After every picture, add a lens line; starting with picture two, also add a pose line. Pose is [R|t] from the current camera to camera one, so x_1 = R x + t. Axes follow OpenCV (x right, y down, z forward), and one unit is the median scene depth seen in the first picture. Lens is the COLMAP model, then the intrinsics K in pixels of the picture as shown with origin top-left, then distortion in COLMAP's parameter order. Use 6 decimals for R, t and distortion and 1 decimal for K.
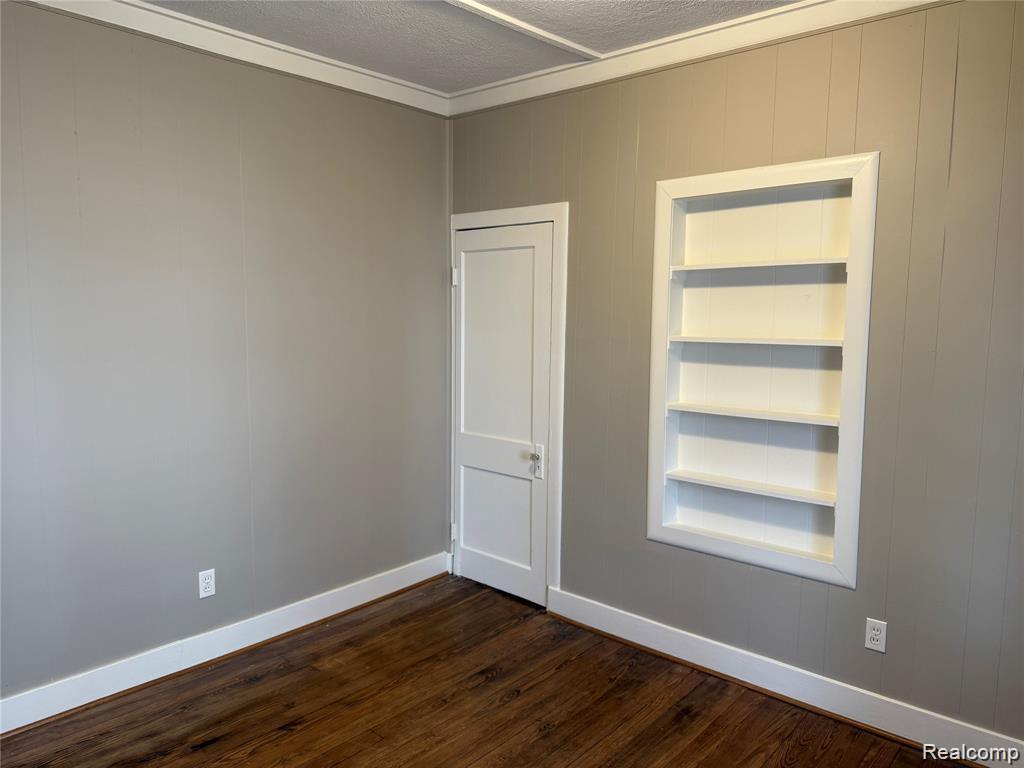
lens RADIAL K [[723.1, 0, 514.6], [0, 723.1, 382.7], [0, 0, 1]] dist [0.000083, 0.008986]
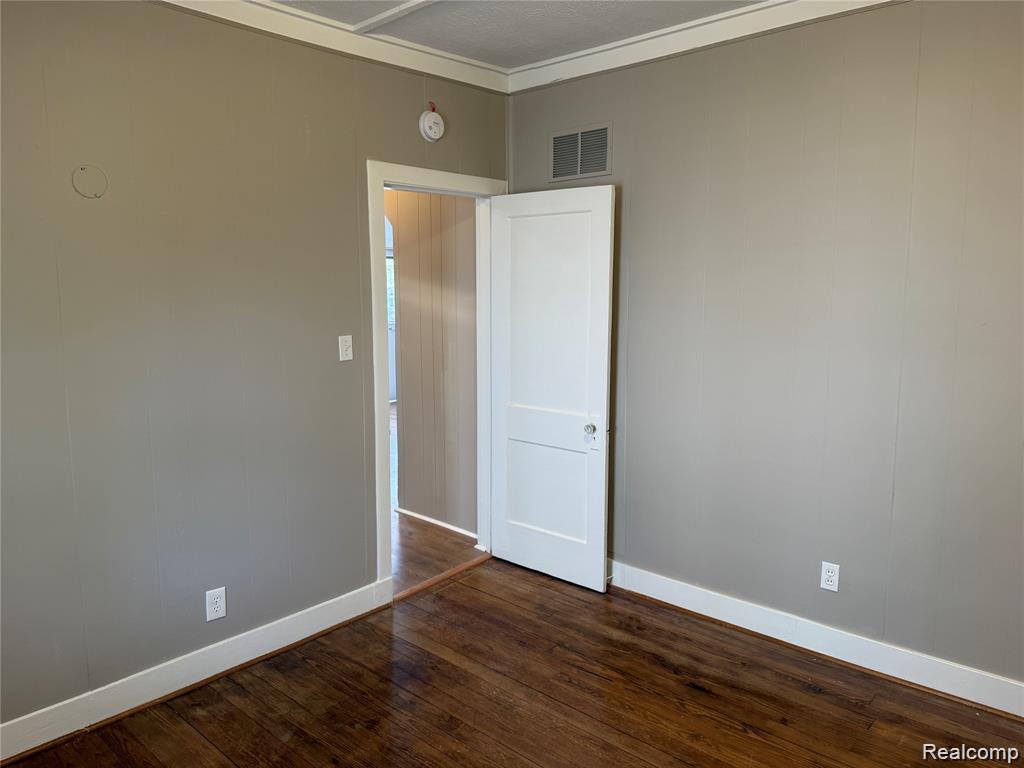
lens RADIAL K [[723.1, 0, 514.6], [0, 723.1, 385.4], [0, 0, 1]] dist [0.000083, 0.008986]
pose [[0.023009, 0.128454, -0.991449, 0.549794], [-0.103326, 0.986706, 0.125442, -0.057321], [0.994381, 0.099557, 0.035975, 0.590179]]
